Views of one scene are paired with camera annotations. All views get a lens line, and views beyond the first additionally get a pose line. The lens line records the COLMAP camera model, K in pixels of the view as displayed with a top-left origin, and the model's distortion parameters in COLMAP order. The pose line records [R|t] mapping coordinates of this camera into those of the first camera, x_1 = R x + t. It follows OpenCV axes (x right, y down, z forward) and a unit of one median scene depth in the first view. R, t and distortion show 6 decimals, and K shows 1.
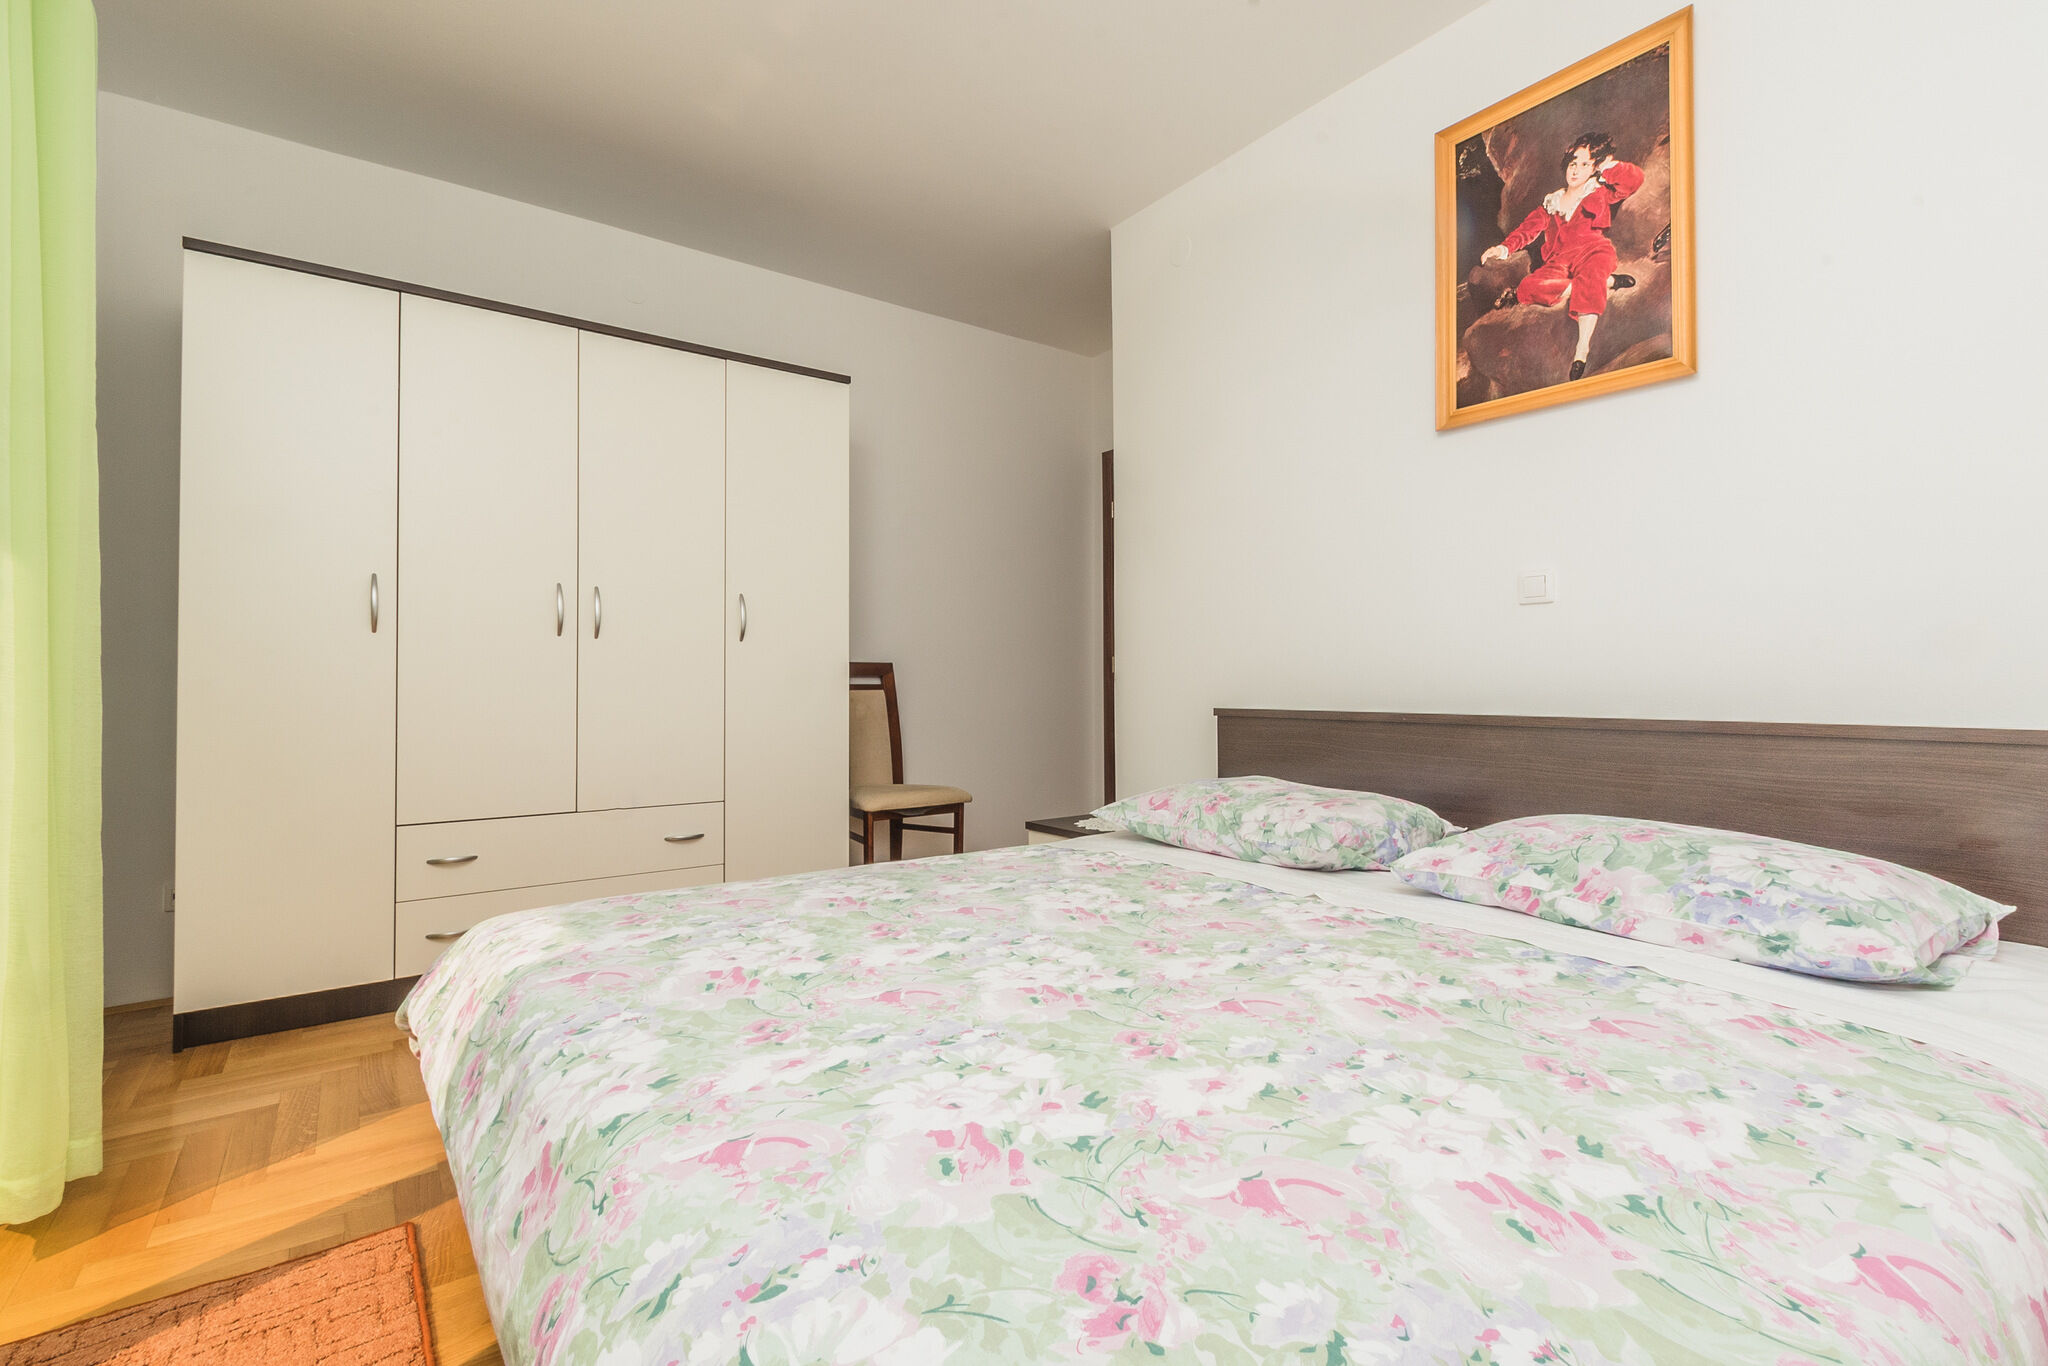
lens RADIAL K [[918.3, 0, 1028.4], [0, 918.3, 682.0], [0, 0, 1]] dist [0.004394, -0.002126]
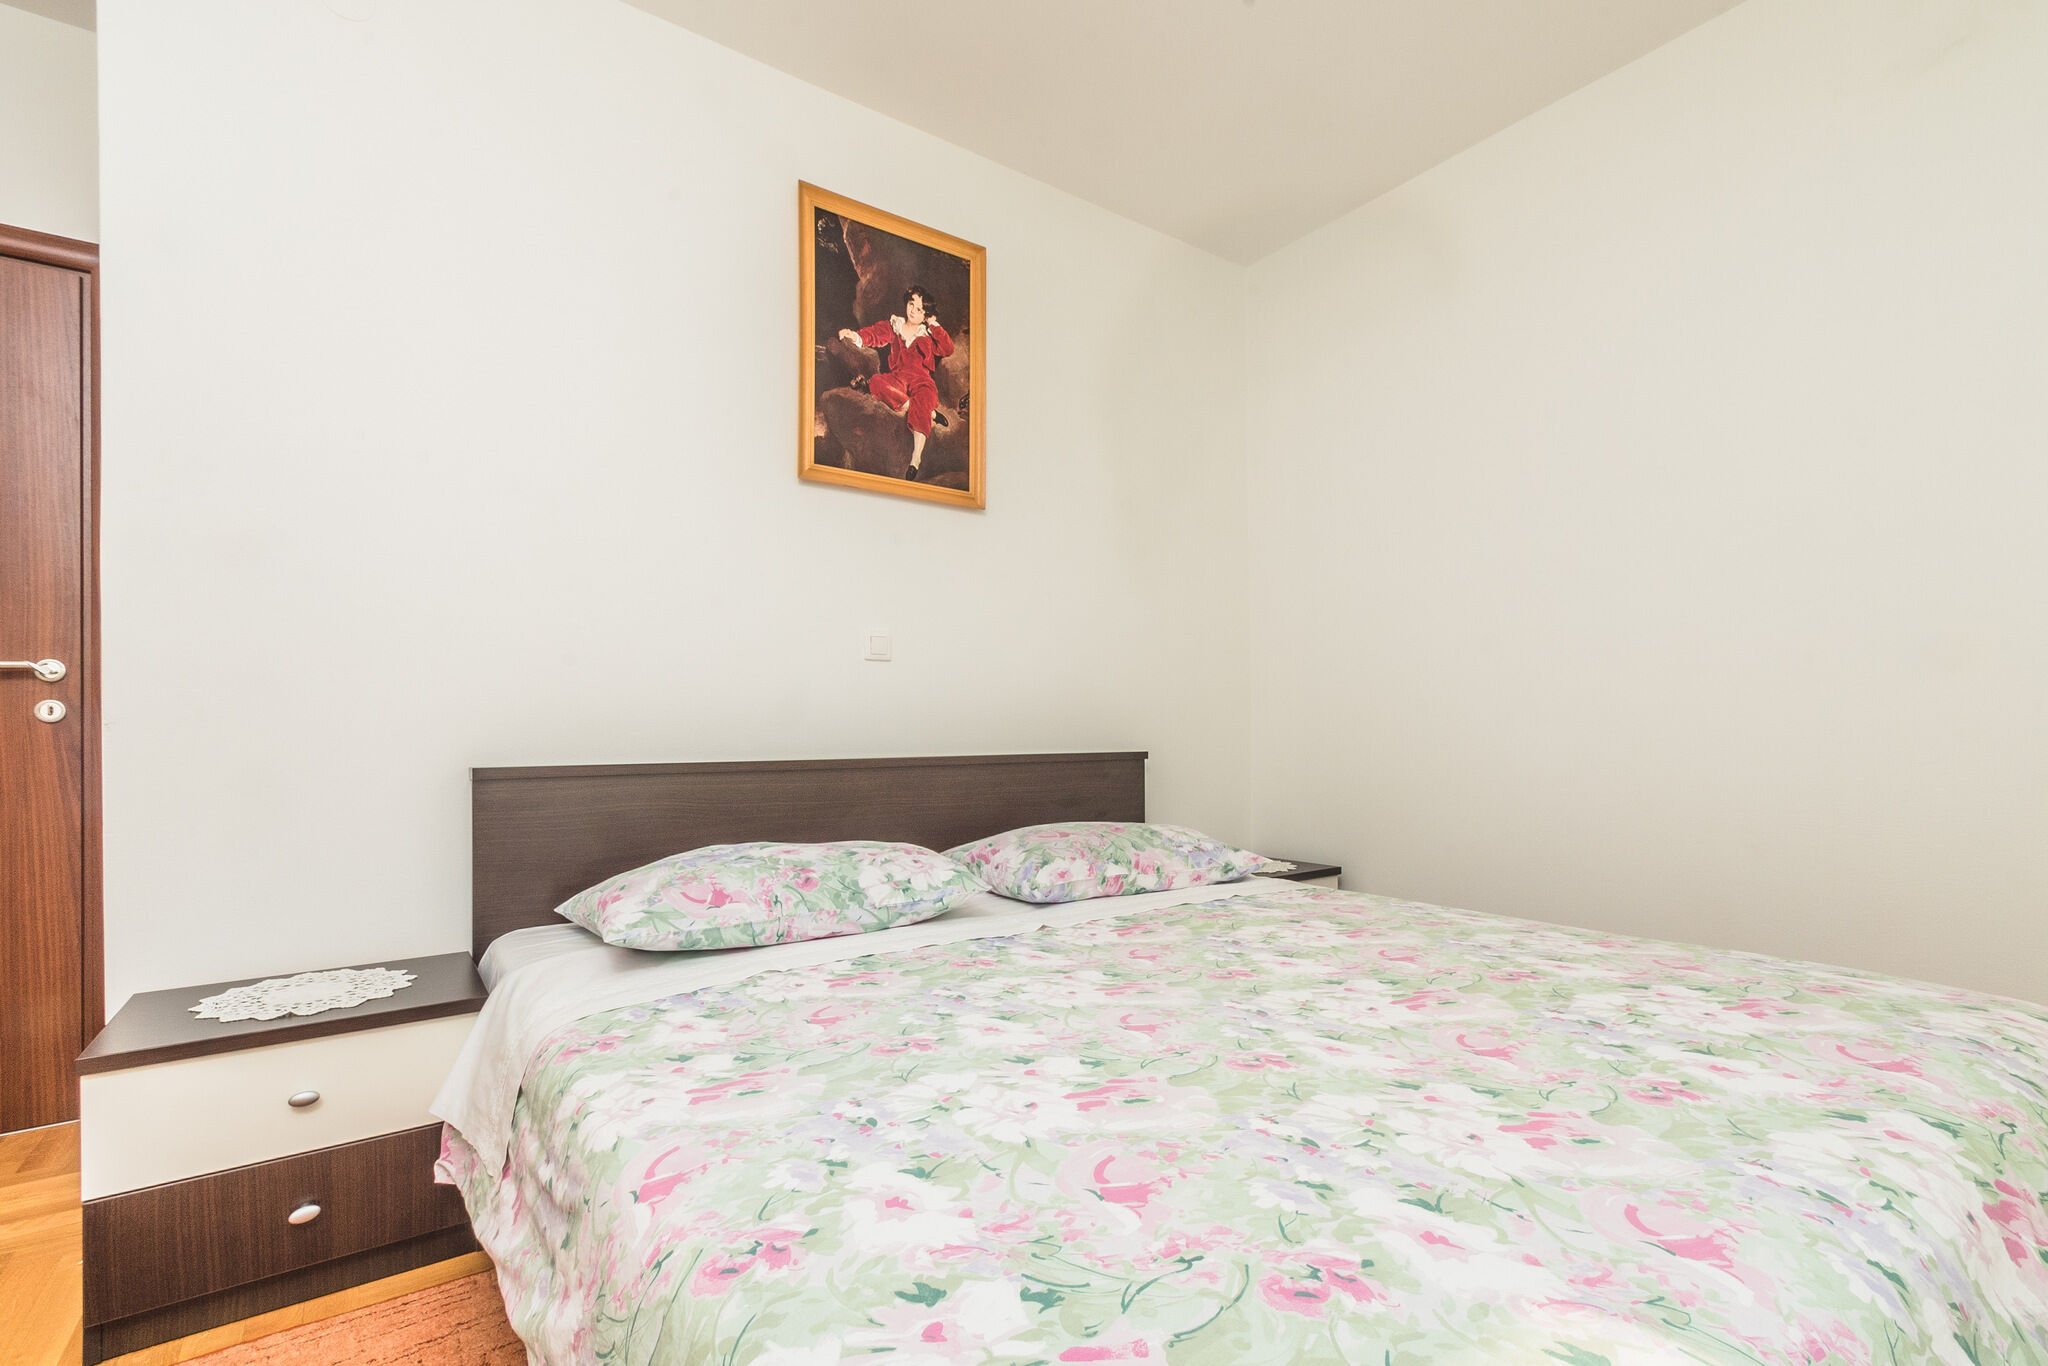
lens RADIAL K [[918.3, 0, 1027.5], [0, 918.3, 729.3], [0, 0, 1]] dist [0.004394, -0.002126]
pose [[0.019759, -0.007617, 0.999776, -0.629504], [-0.004304, 0.999961, 0.007704, -0.006557], [-0.999796, -0.004455, 0.019725, 0.817120]]
